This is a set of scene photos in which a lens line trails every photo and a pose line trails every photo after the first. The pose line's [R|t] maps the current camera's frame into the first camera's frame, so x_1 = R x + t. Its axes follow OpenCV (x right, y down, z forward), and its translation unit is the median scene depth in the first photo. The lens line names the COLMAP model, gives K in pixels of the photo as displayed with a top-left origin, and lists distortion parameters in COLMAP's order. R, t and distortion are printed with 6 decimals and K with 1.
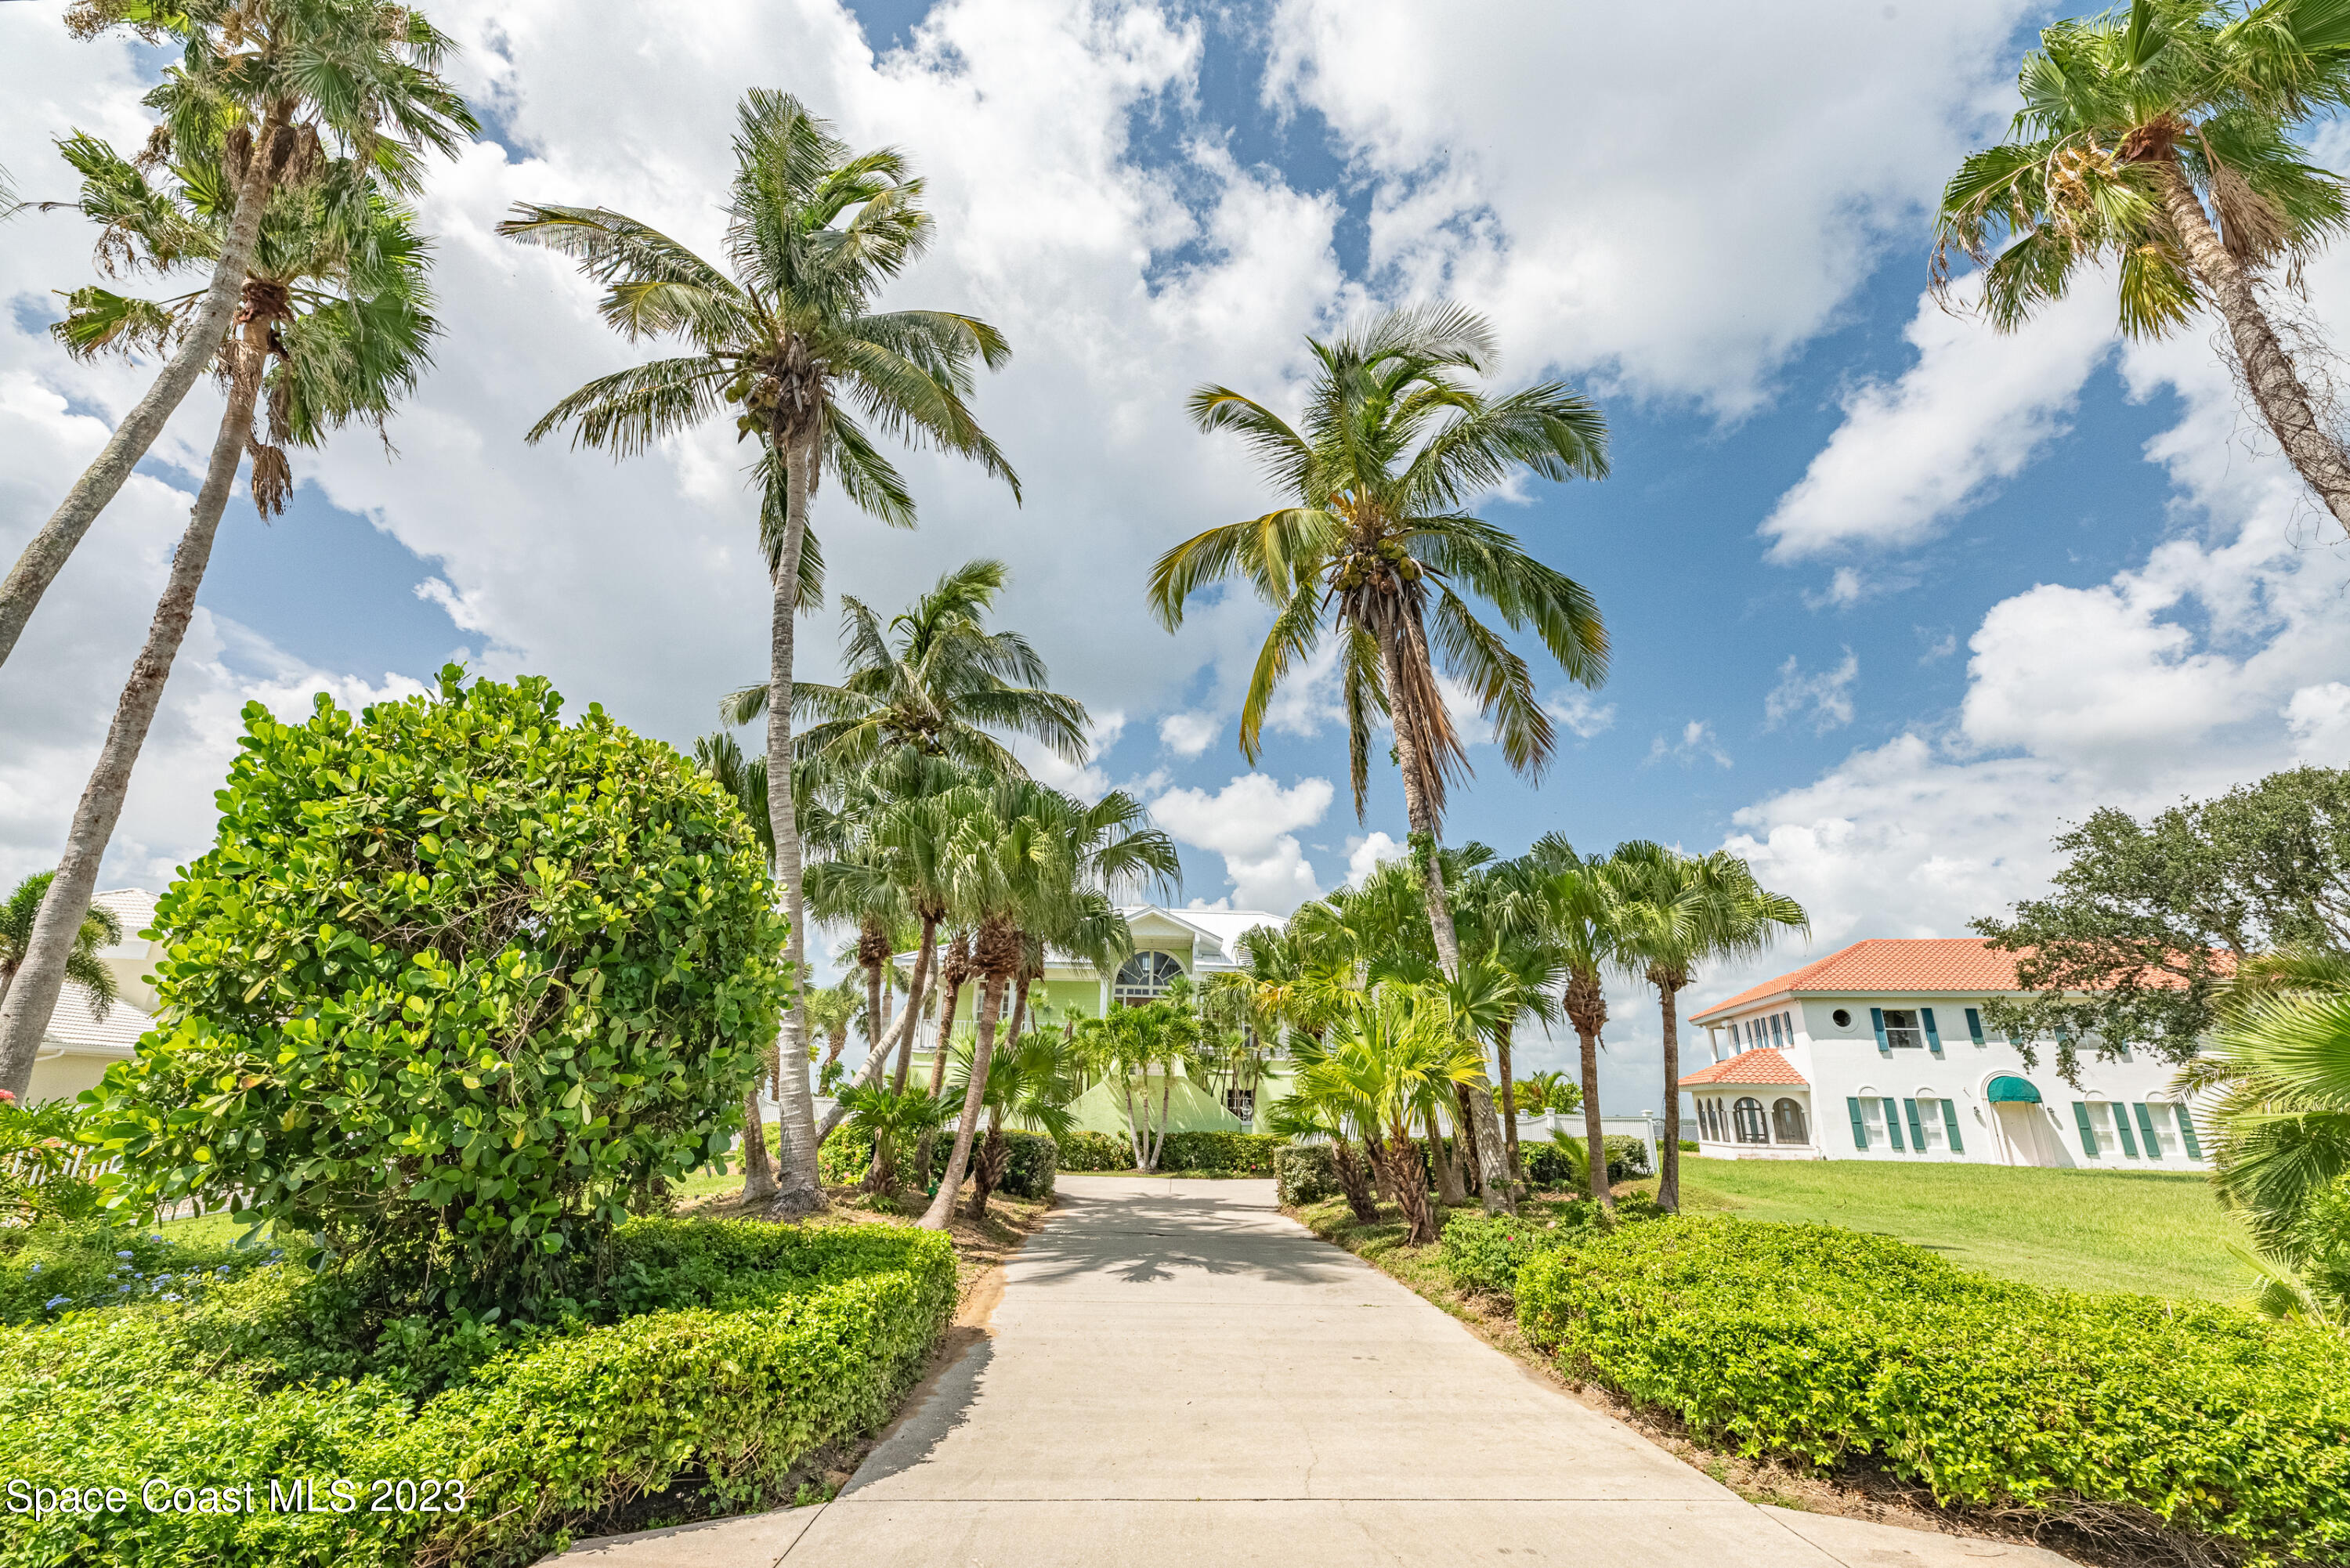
lens RADIAL K [[1046.1, 0, 1175.0], [0, 1046.1, 784.0], [0, 0, 1]] dist [-0.000395, 0.000001]
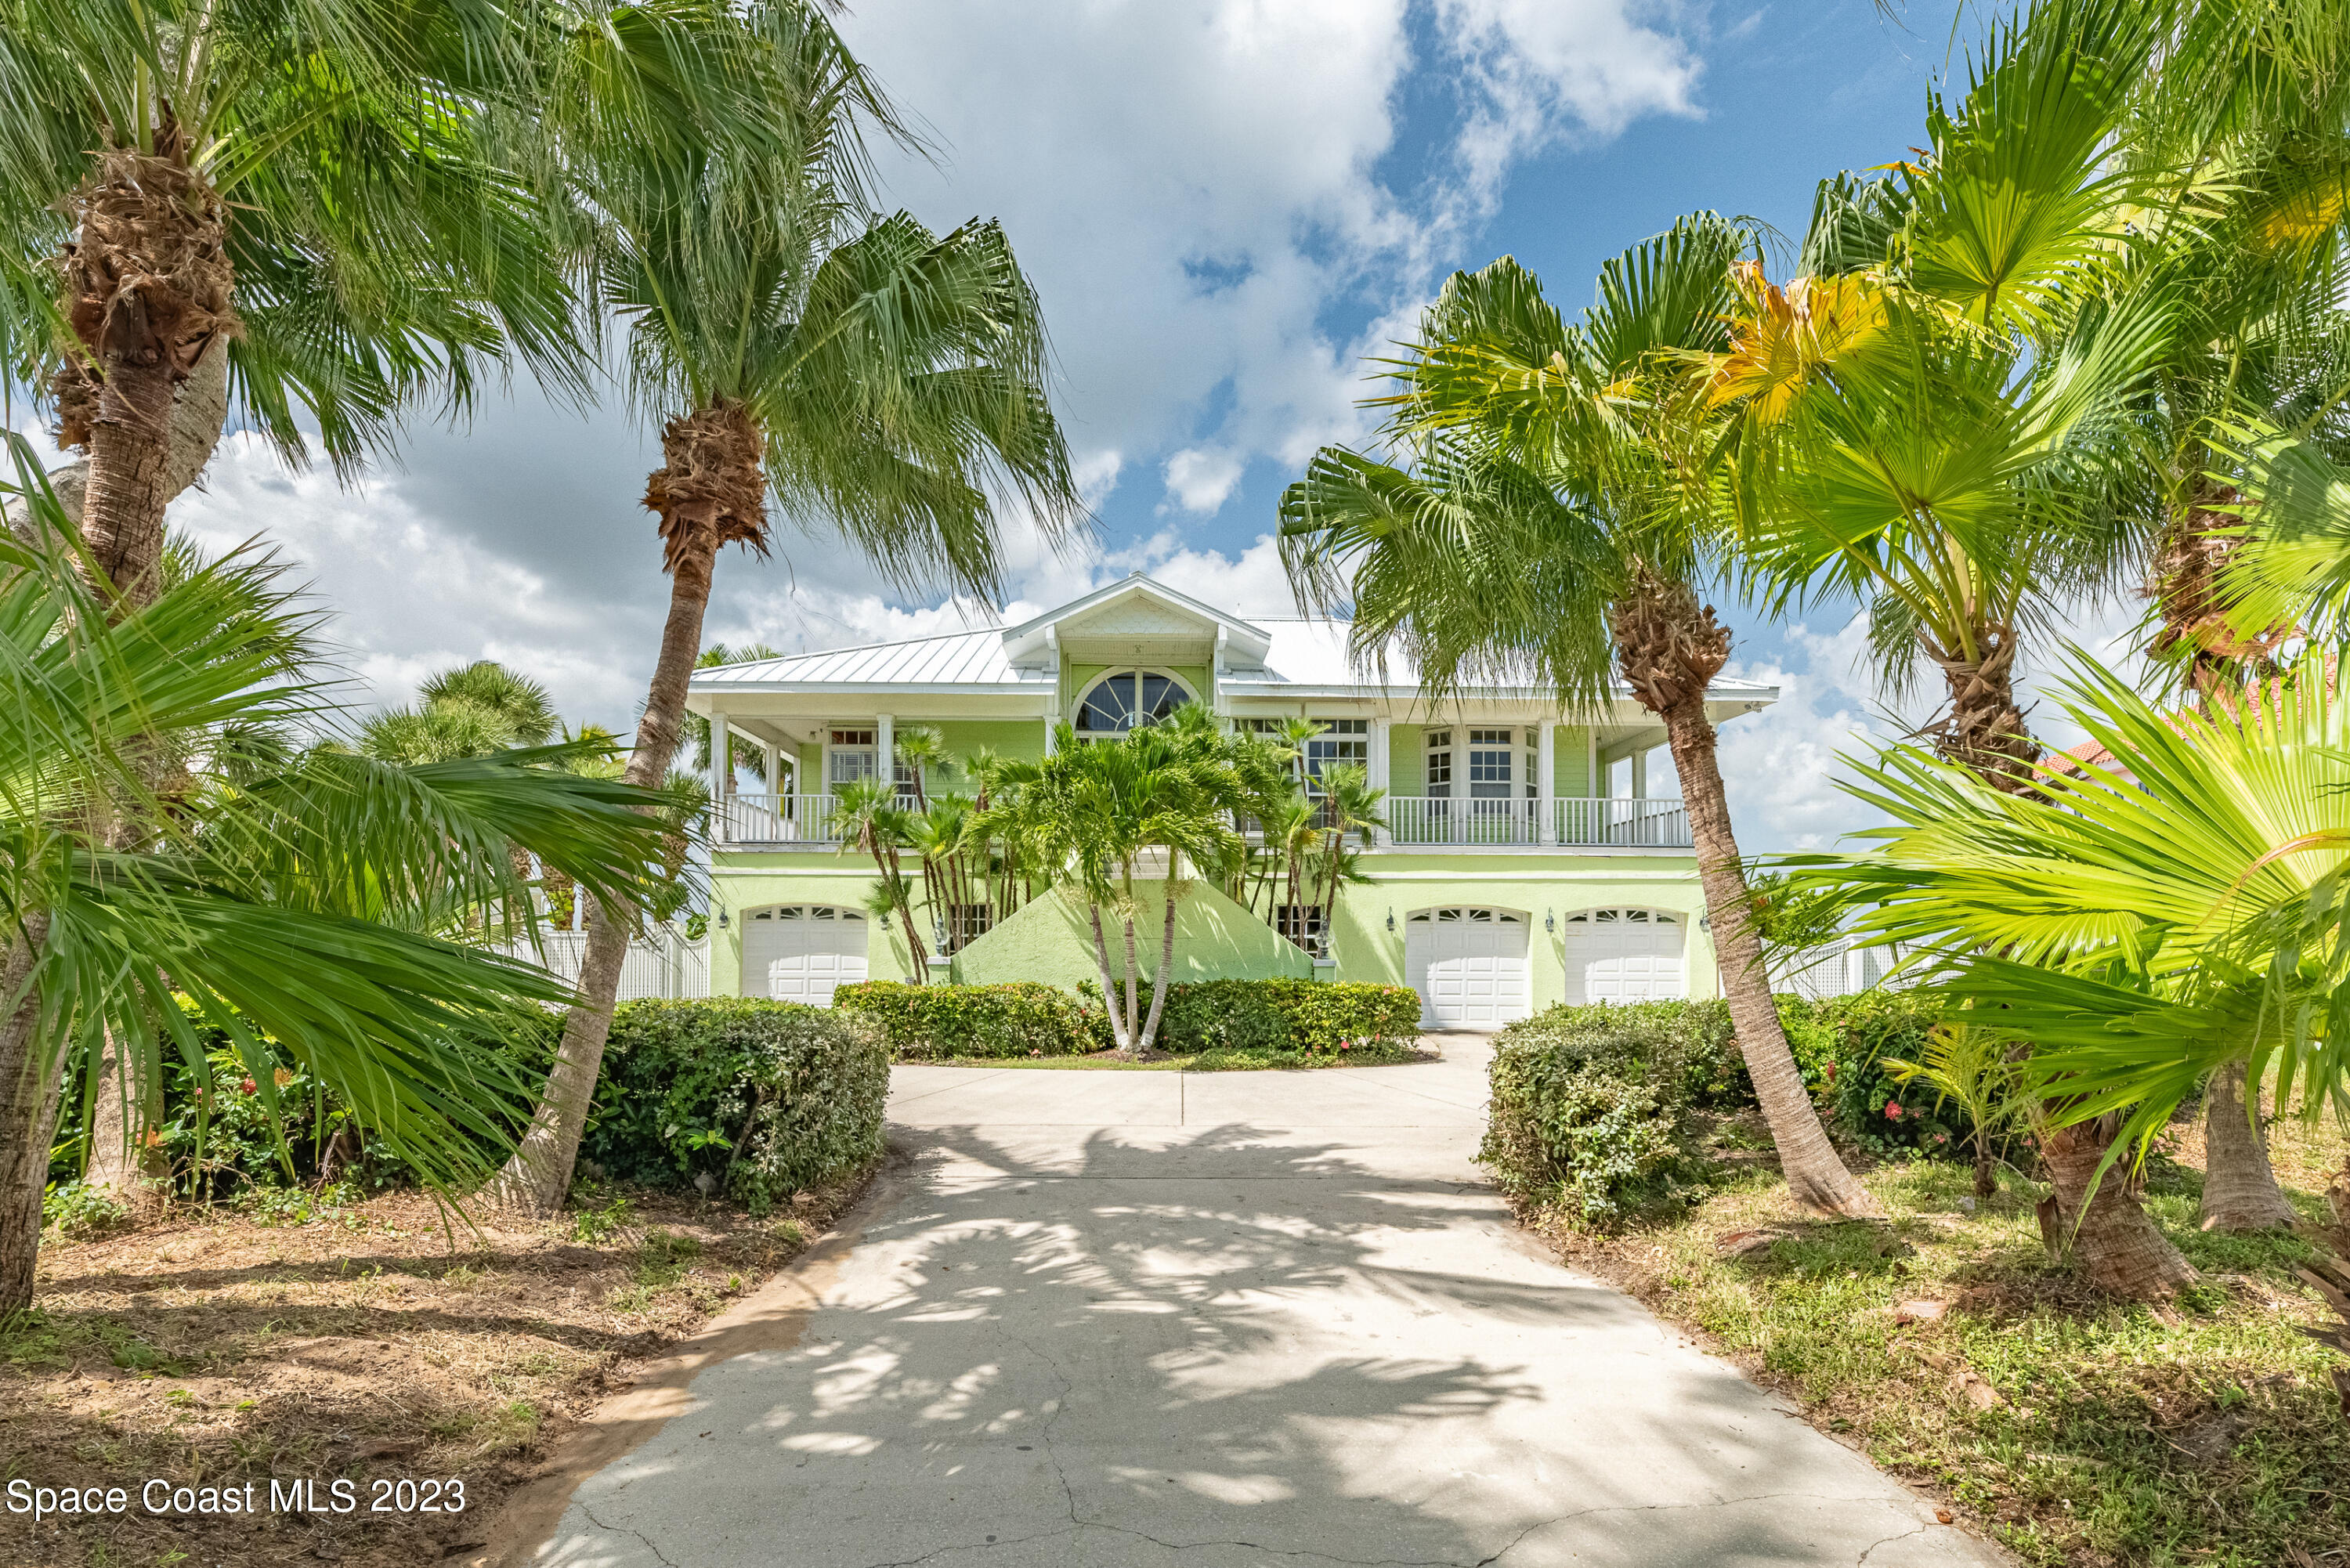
lens RADIAL K [[1046.1, 0, 1175.0], [0, 1046.1, 784.0], [0, 0, 1]] dist [-0.000395, 0.000001]
pose [[0.999706, -0.017959, -0.016297, 0.003773], [0.020074, 0.989861, 0.140611, 0.162270], [0.013606, -0.140896, 0.989931, 0.498183]]
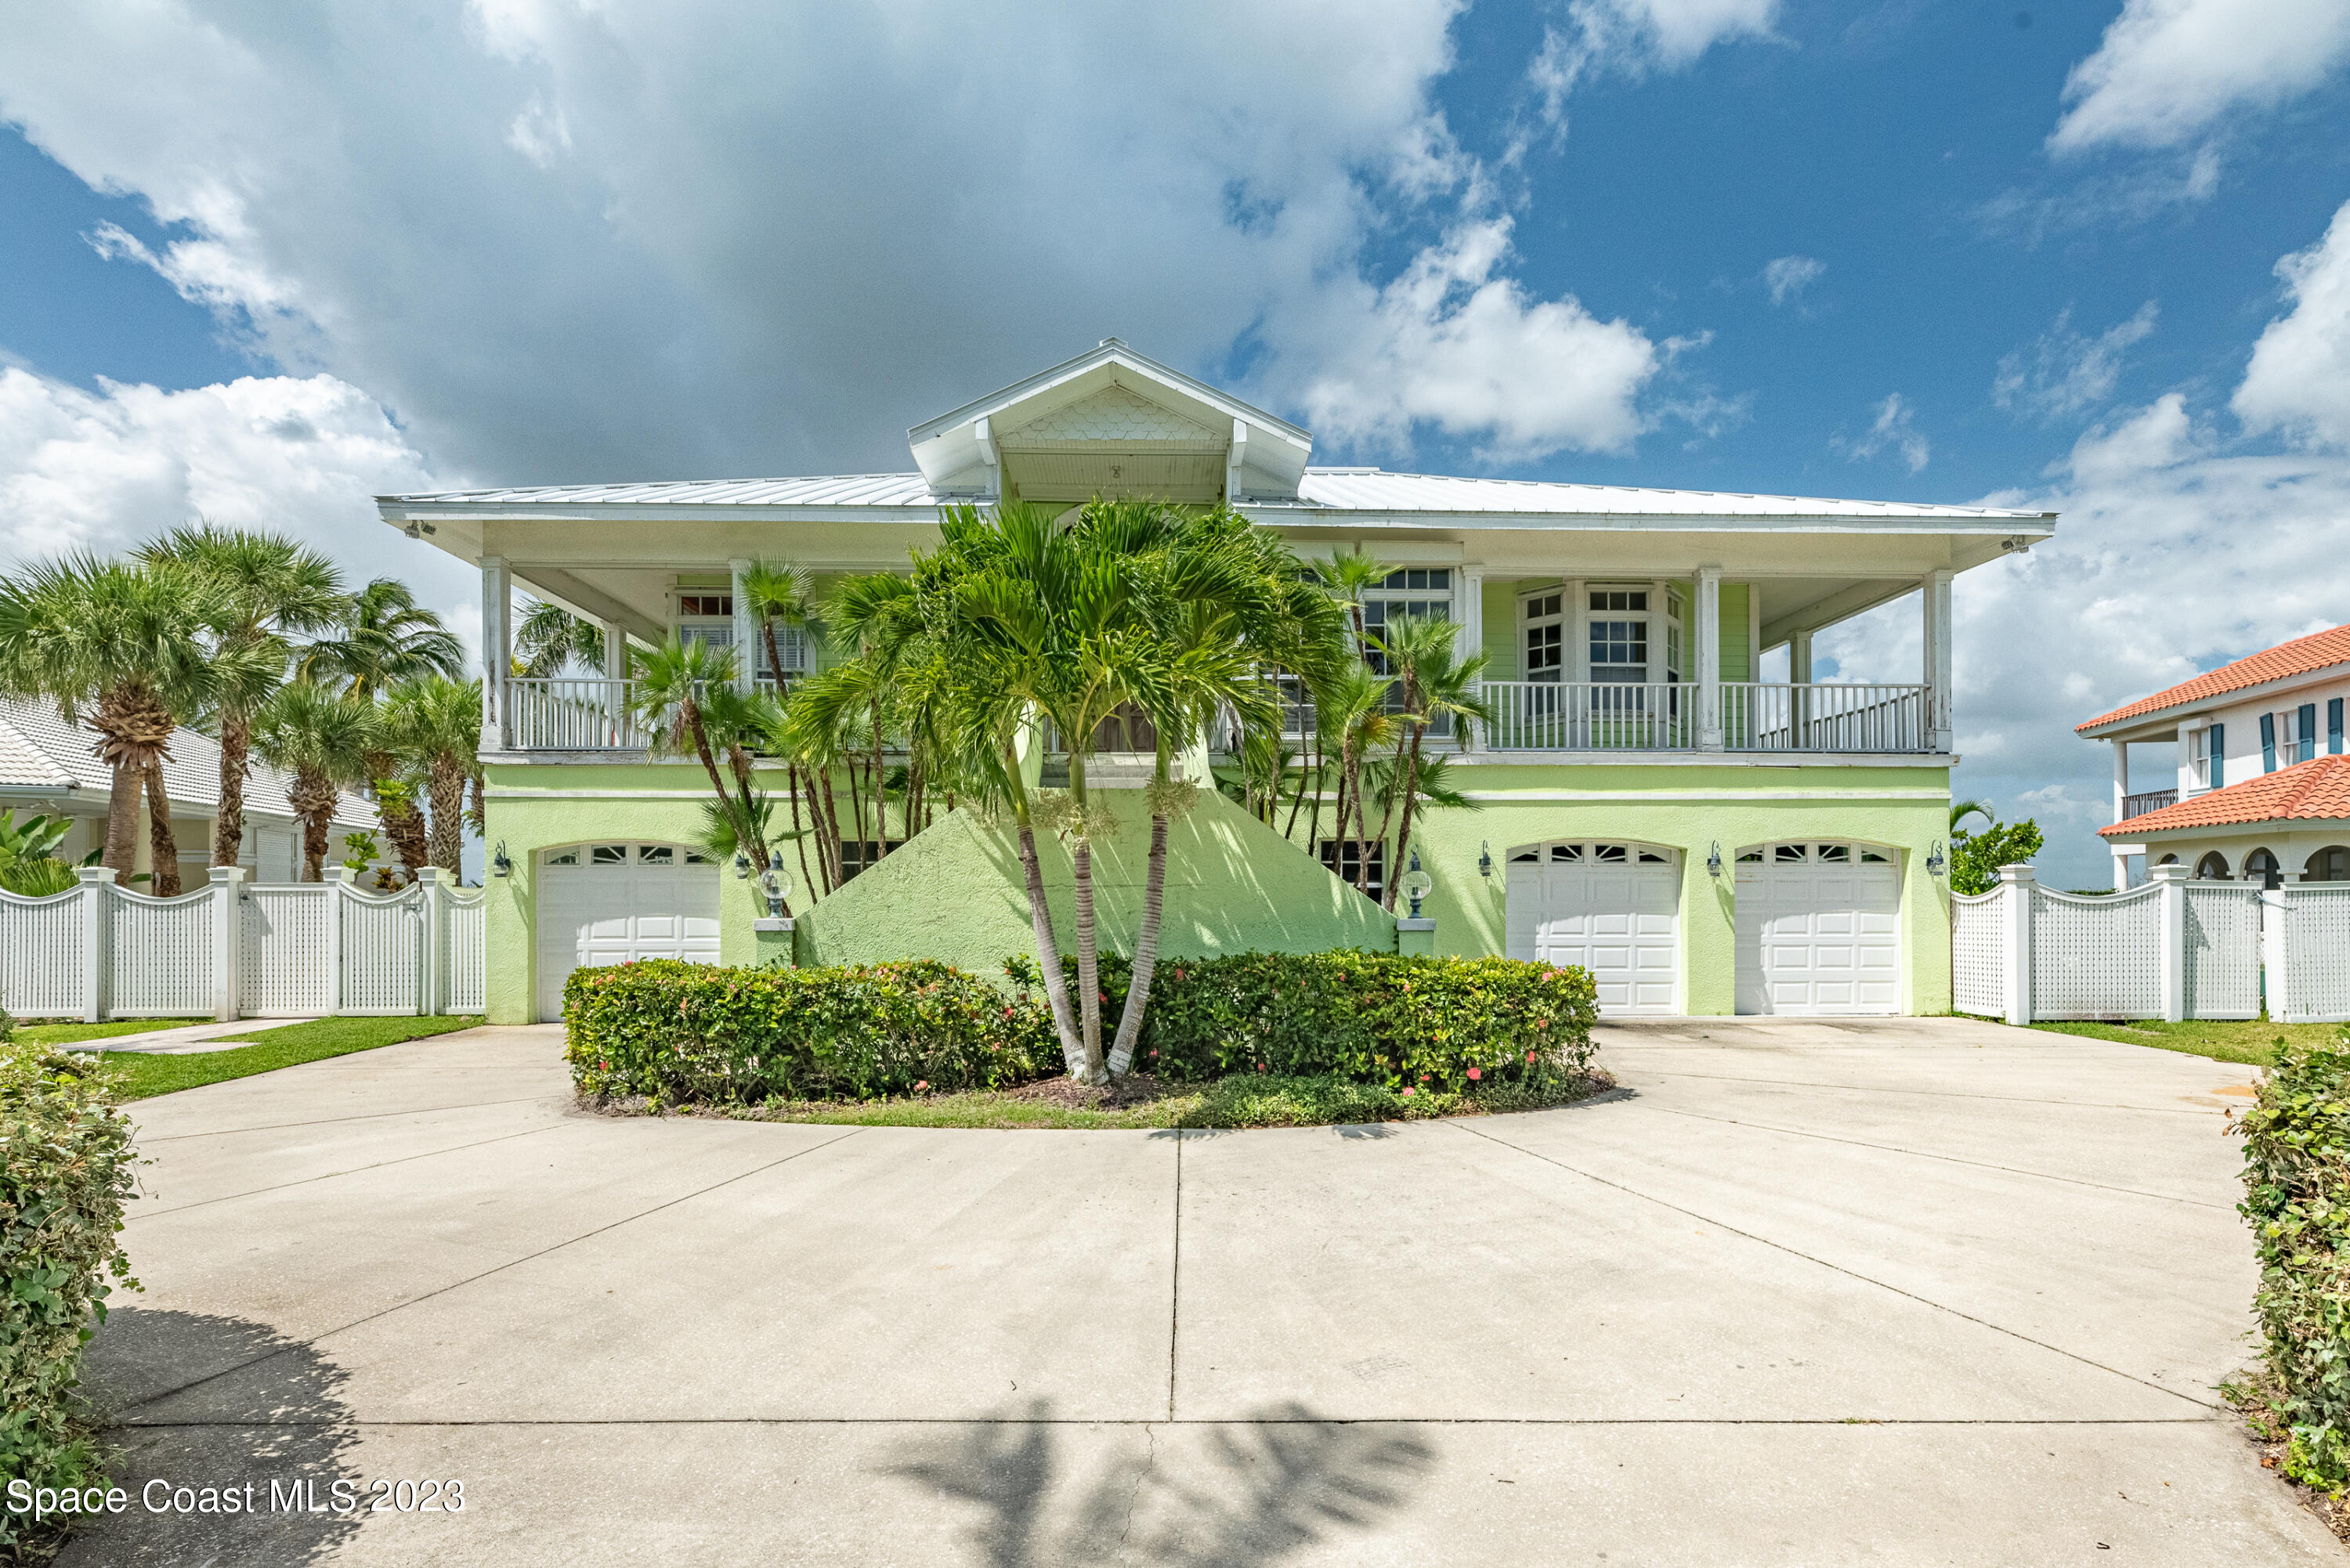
lens RADIAL K [[921.6, 0, 1179.1], [0, 921.6, 750.1], [0, 0, 1]] dist [-0.000286, -0.000021]
pose [[0.999442, -0.025472, -0.021589, 0.004193], [0.027988, 0.991677, 0.125670, 0.238217], [0.018208, -0.126204, 0.991837, 0.738329]]
